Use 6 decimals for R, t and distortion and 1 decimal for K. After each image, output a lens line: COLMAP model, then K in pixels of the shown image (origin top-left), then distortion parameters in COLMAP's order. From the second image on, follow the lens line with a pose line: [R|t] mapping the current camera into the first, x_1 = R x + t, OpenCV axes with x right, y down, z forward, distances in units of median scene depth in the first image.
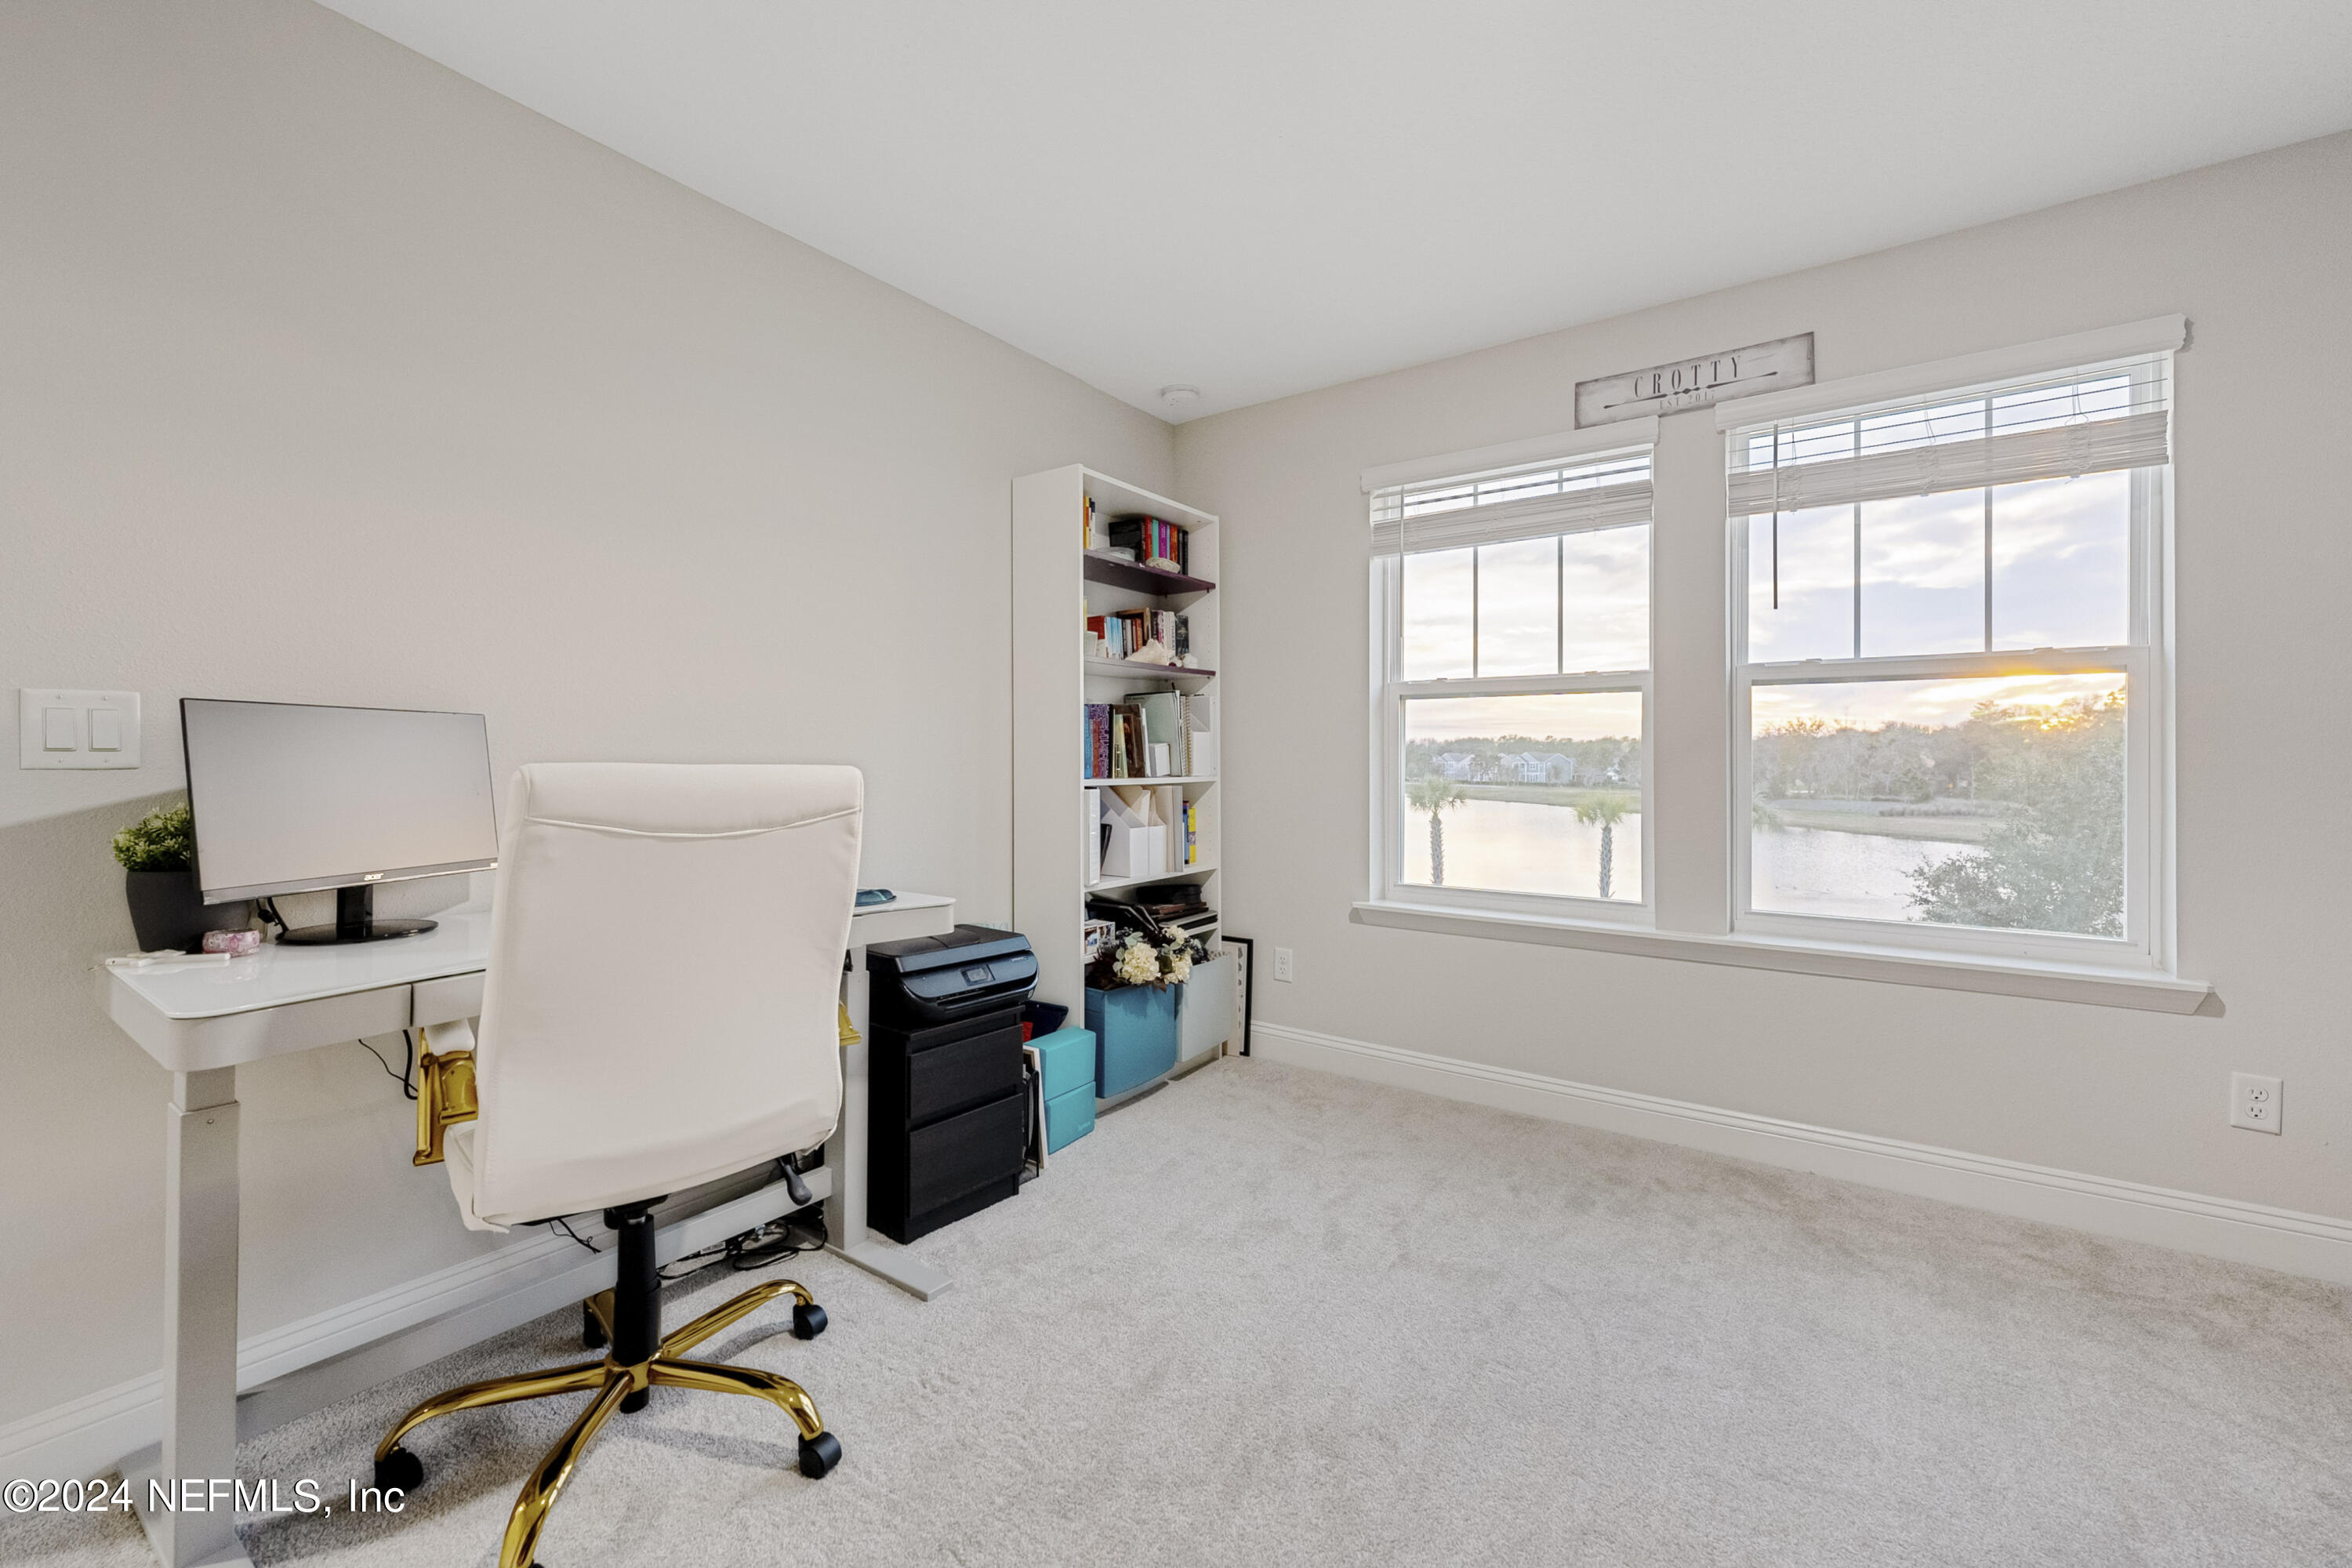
lens RADIAL K [[967.3, 0, 1176.6], [0, 967.3, 776.1], [0, 0, 1]] dist [0.001116, 0.000123]
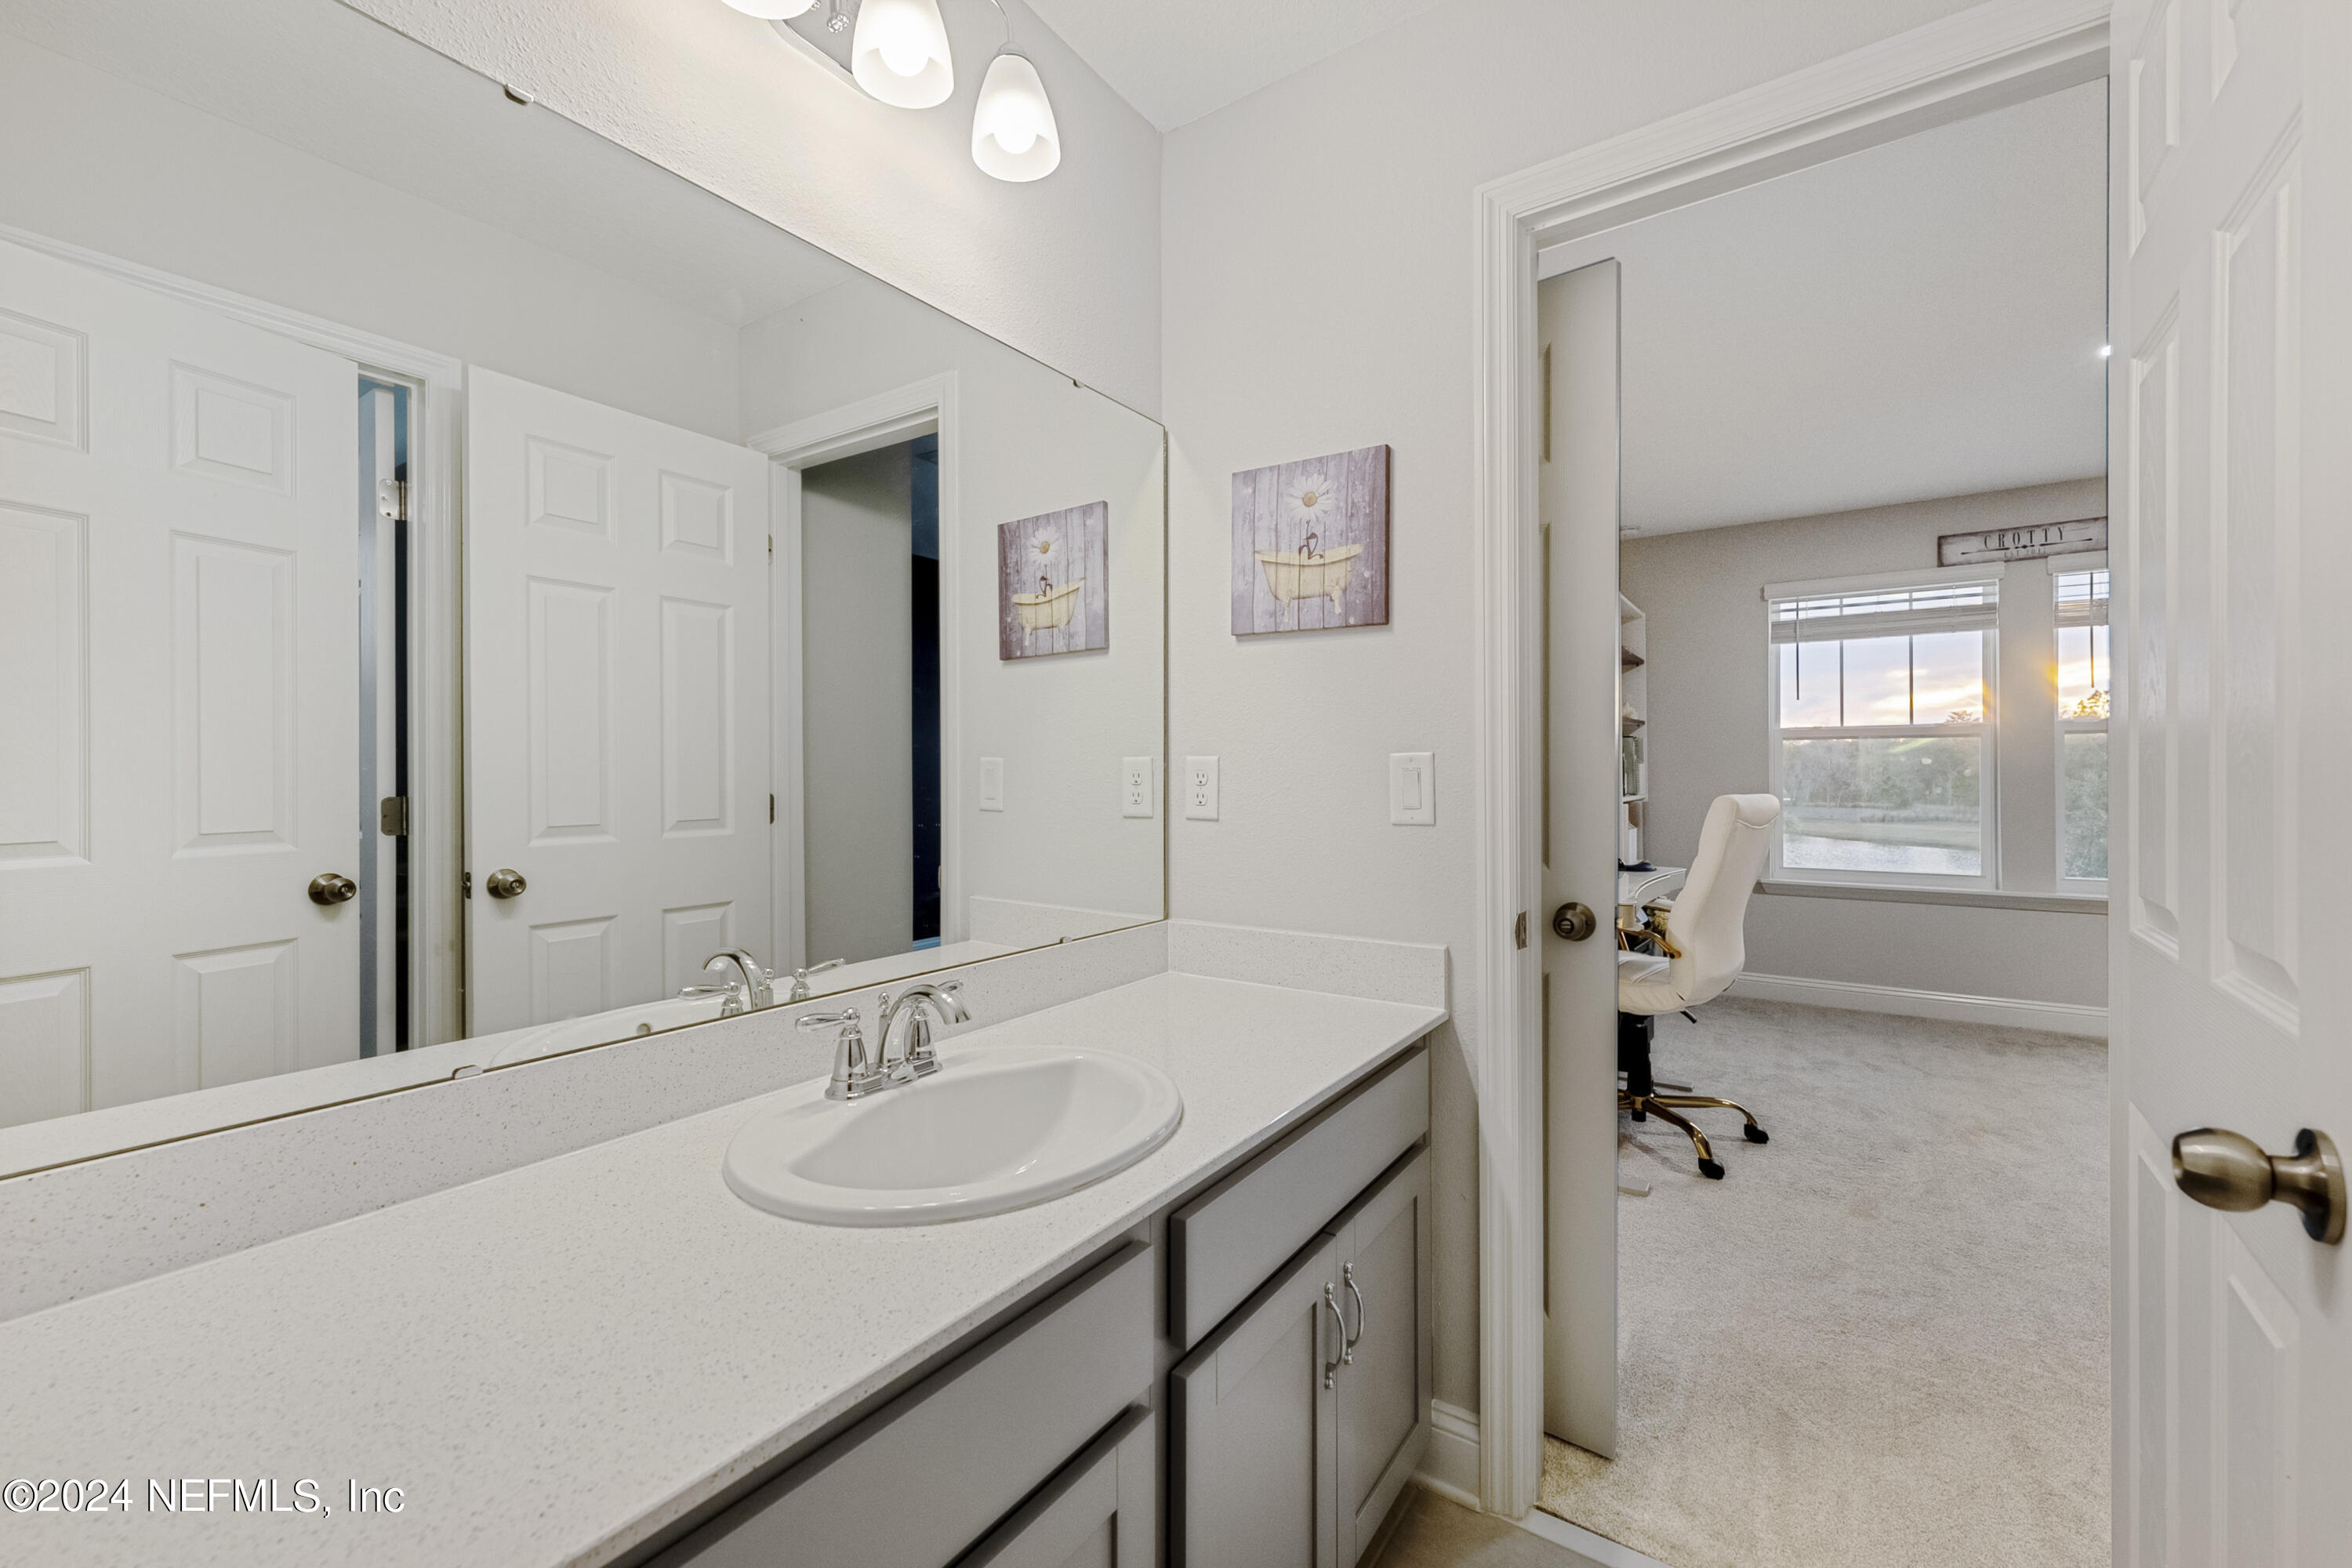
lens RADIAL K [[952.0, 0, 1175.8], [0, 952.0, 794.3], [0, 0, 1]] dist [0.000378, 0.000266]
pose [[0.999907, -0.008301, 0.010790, -0.816567], [0.008240, 0.999950, 0.005647, -0.016433], [-0.010836, -0.005557, 0.999926, -0.497854]]
